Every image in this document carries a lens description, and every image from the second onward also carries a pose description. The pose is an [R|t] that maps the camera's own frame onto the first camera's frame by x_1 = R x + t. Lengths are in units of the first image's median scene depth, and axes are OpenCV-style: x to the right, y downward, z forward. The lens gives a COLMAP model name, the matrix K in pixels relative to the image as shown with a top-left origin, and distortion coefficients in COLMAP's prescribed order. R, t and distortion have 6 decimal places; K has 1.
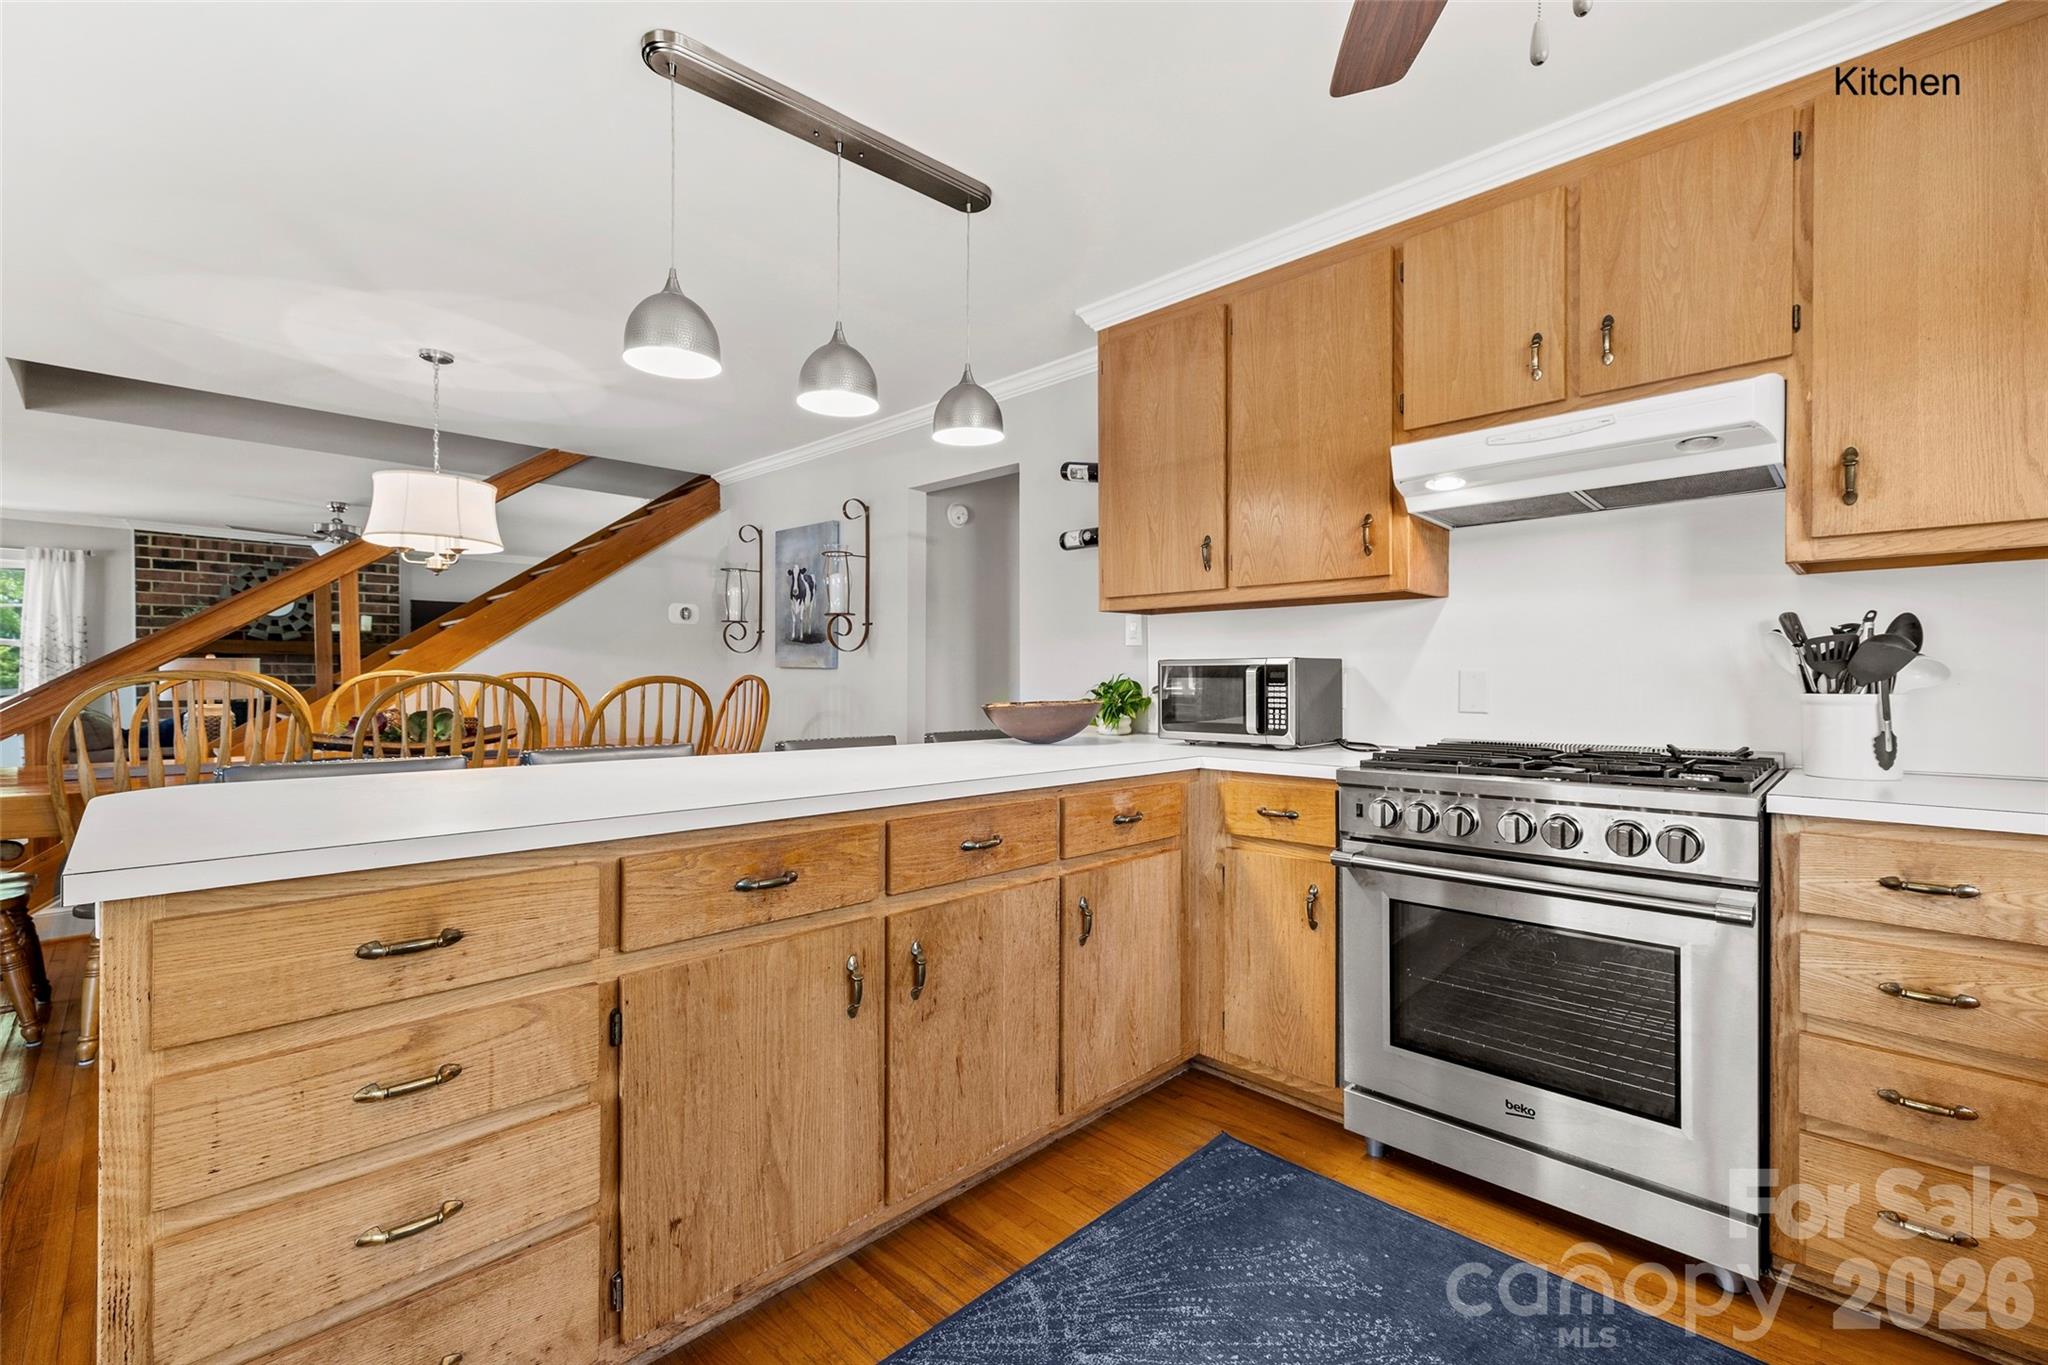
lens RADIAL K [[874.6, 0, 1018.3], [0, 874.6, 677.9], [0, 0, 1]] dist [0.002802, -0.002311]
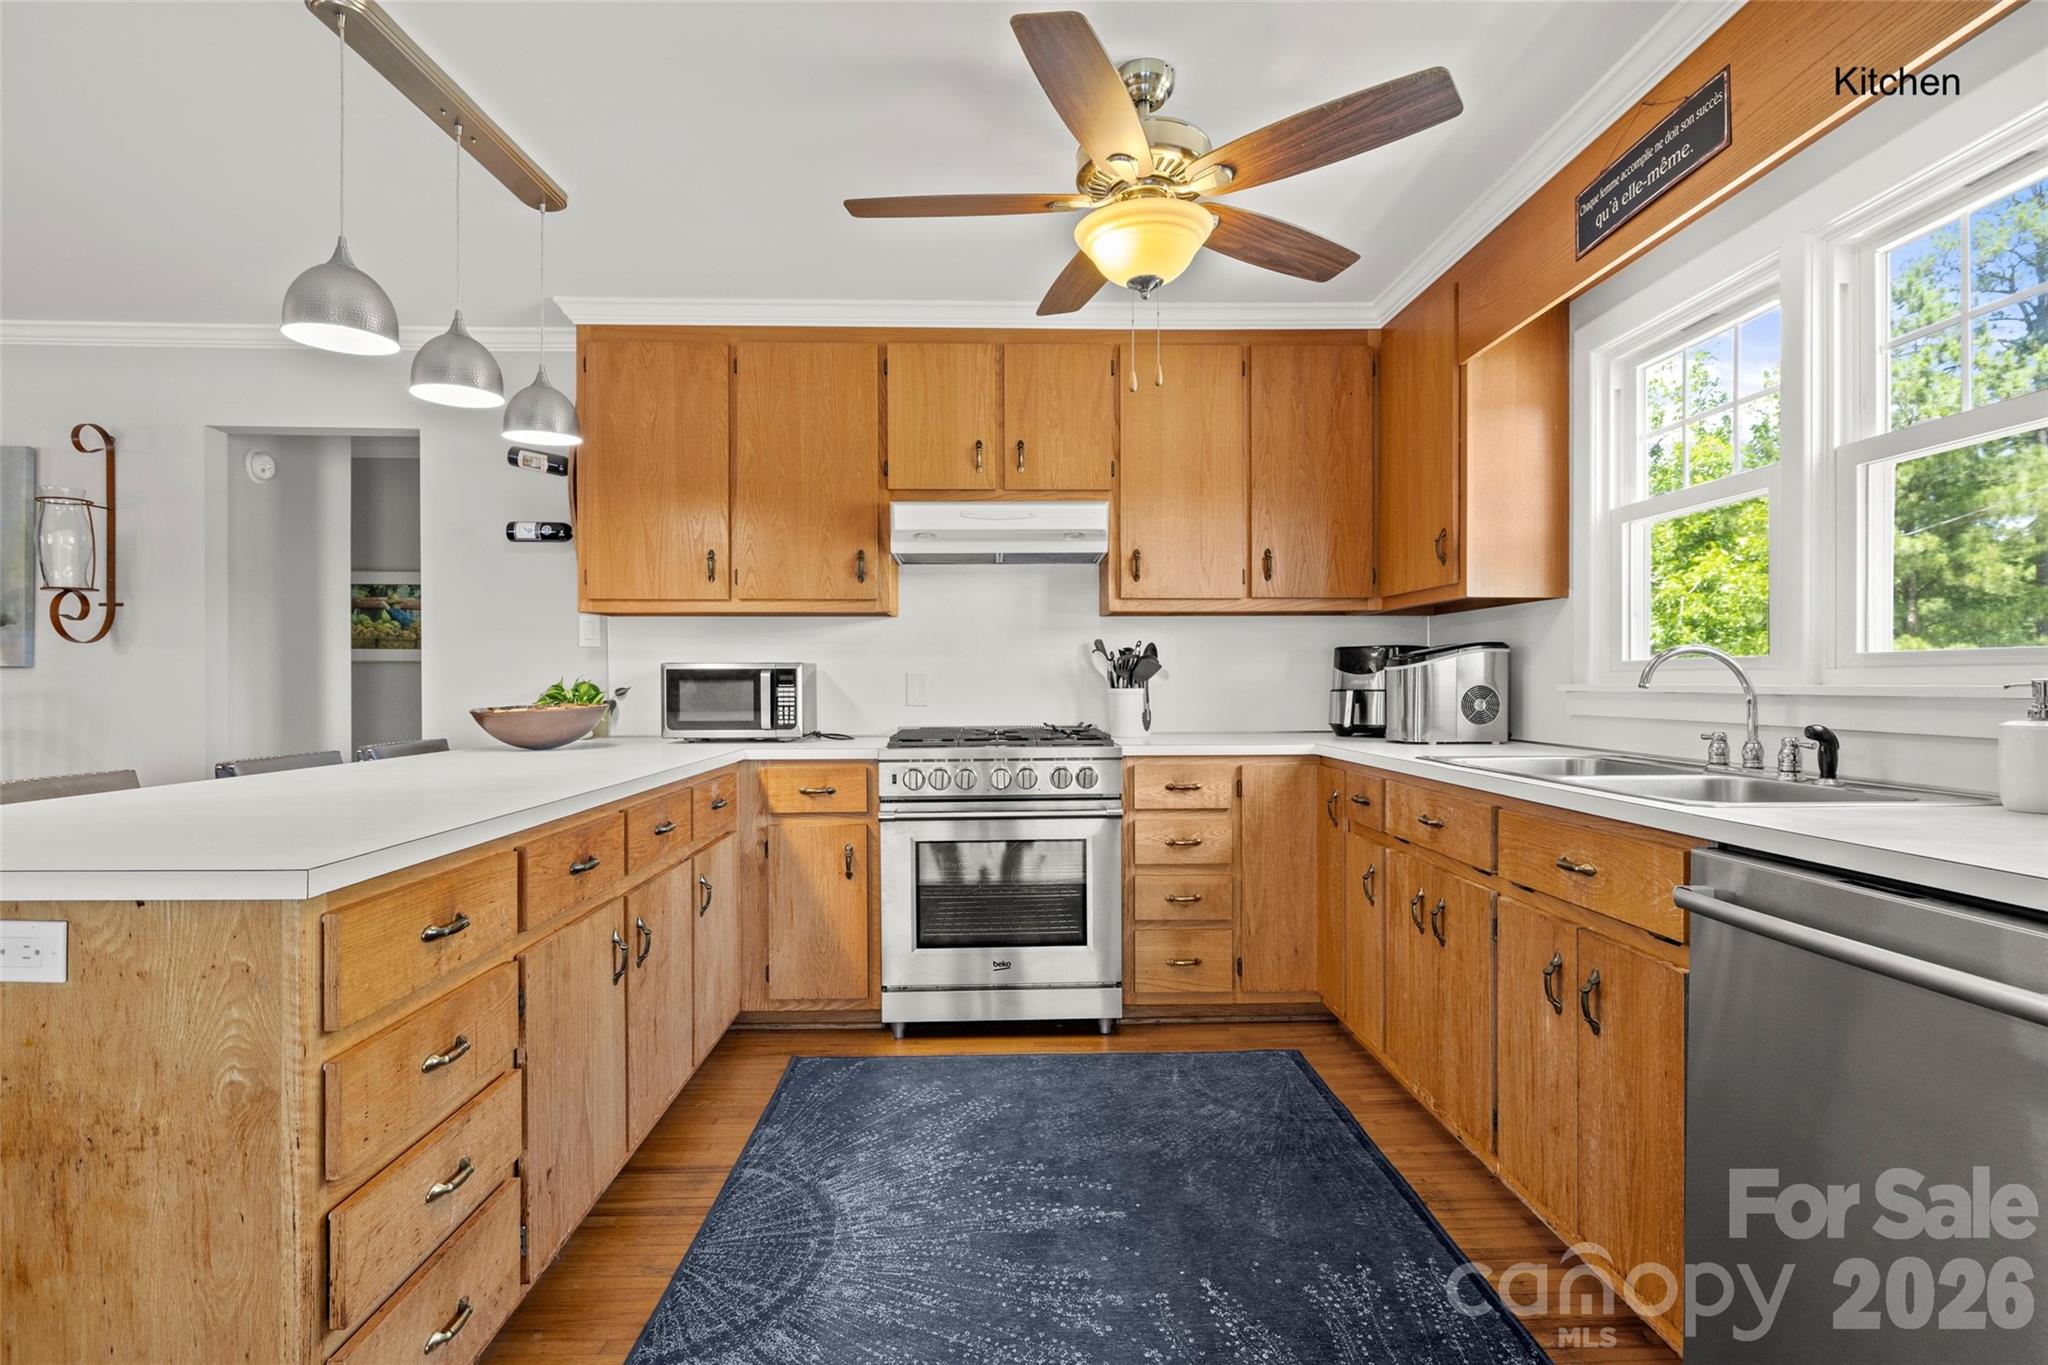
lens RADIAL K [[994.5, 0, 1044.8], [0, 994.5, 674.1], [0, 0, 1]] dist [-0.032522, 0.004583]
pose [[0.677883, 0.004122, 0.735159, -0.494104], [0.001798, 0.999972, -0.007264, 0.002491], [-0.735168, 0.006246, 0.677856, -0.169525]]
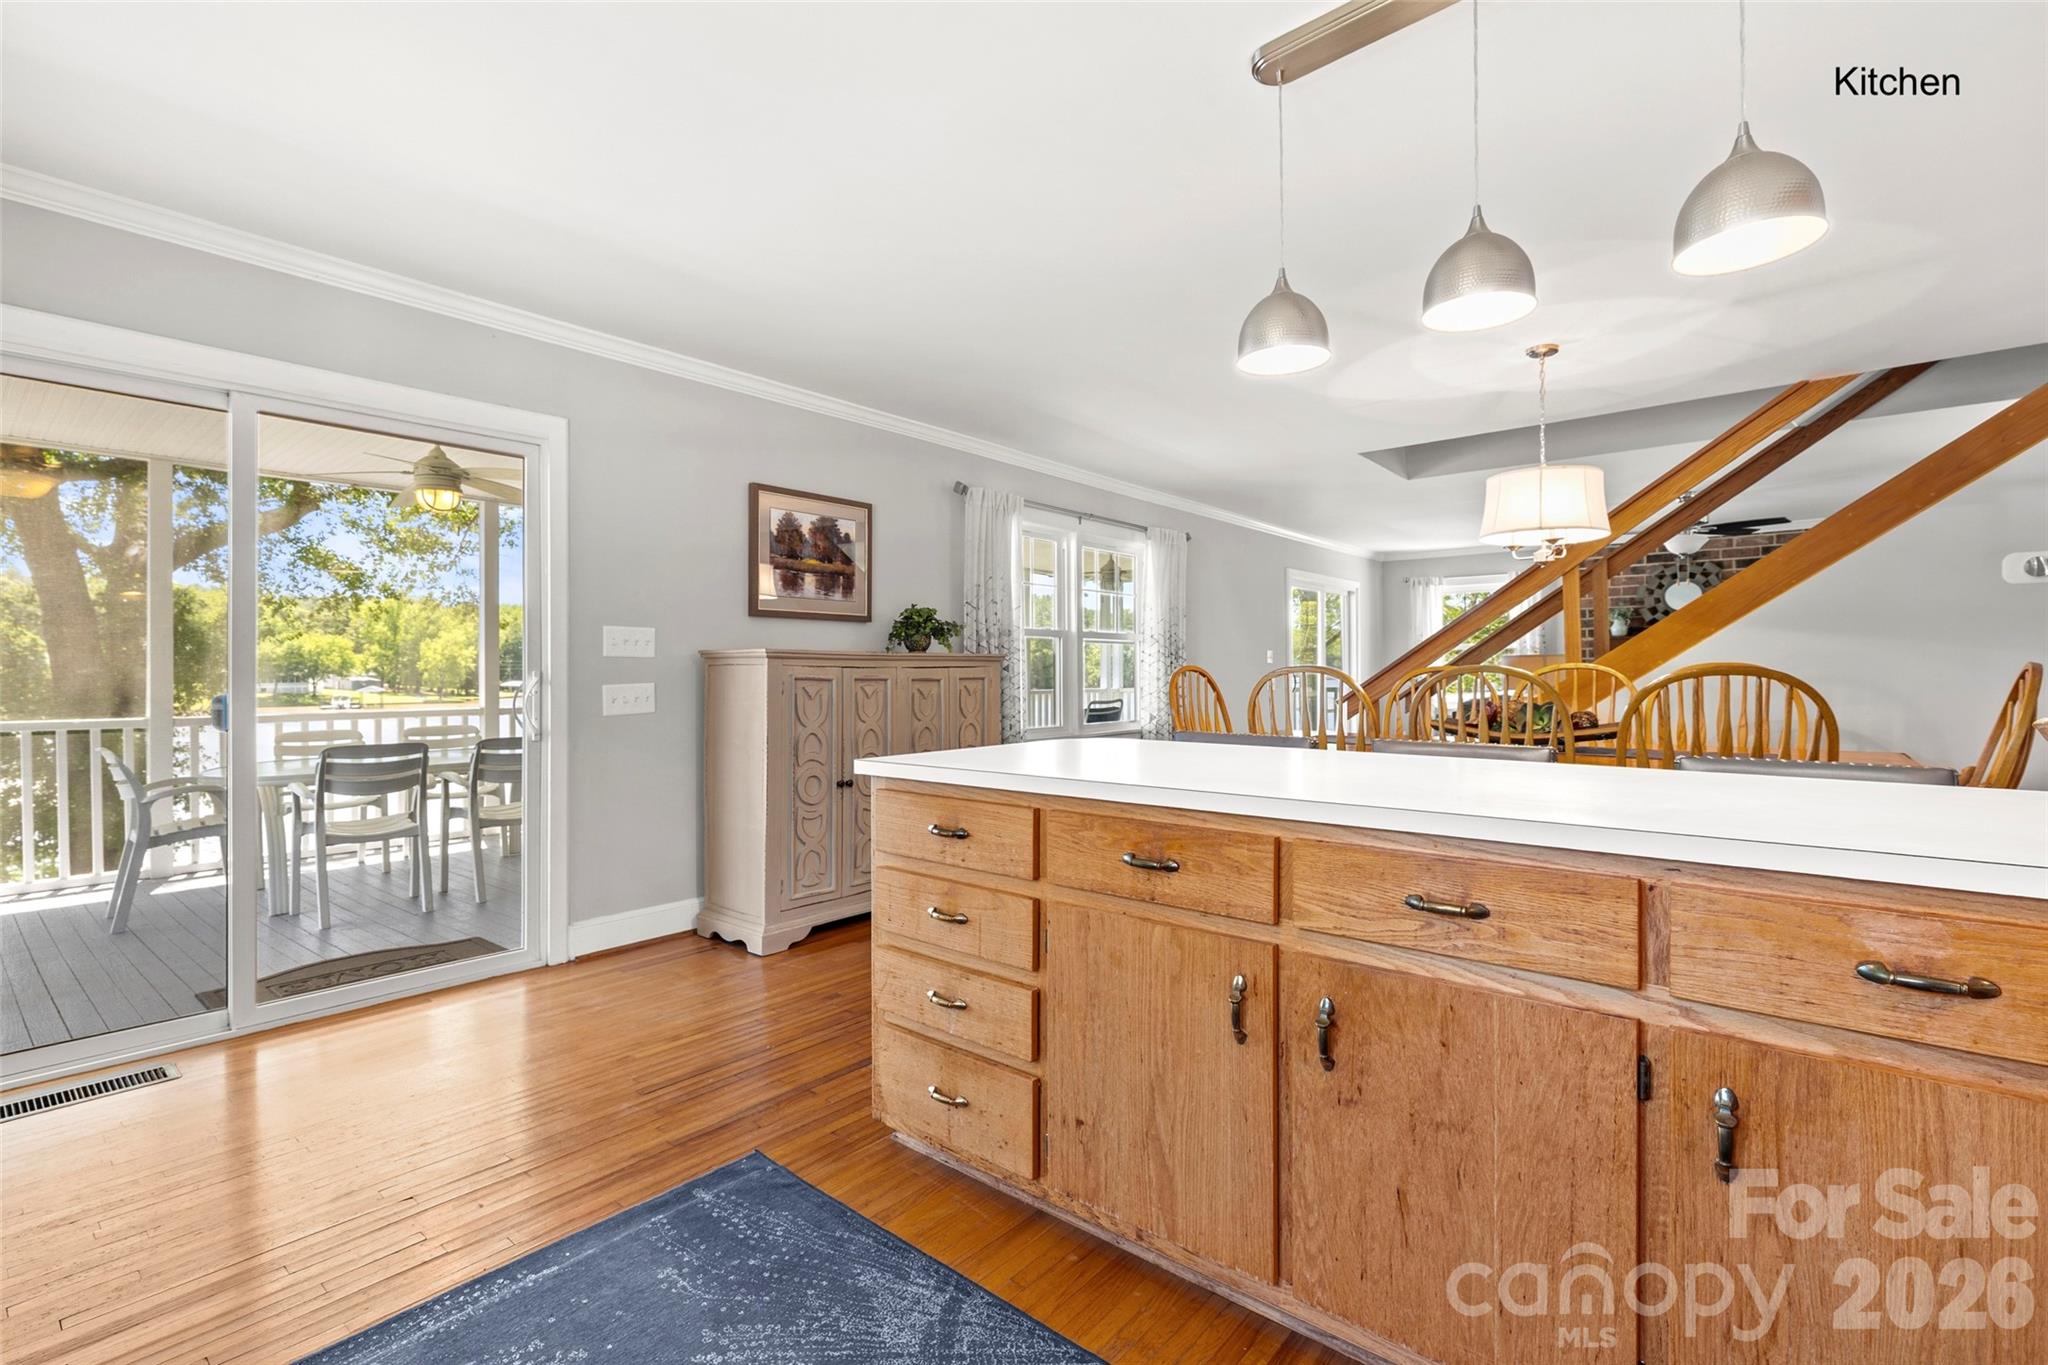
lens RADIAL K [[929.9, 0, 1027.9], [0, 929.9, 664.9], [0, 0, 1]] dist [-0.011241, 0.001626]
pose [[0.089972, -0.011103, -0.995882, 0.536023], [0.004006, 0.999934, -0.010786, 0.004388], [0.995936, -0.003019, 0.090010, 0.497575]]
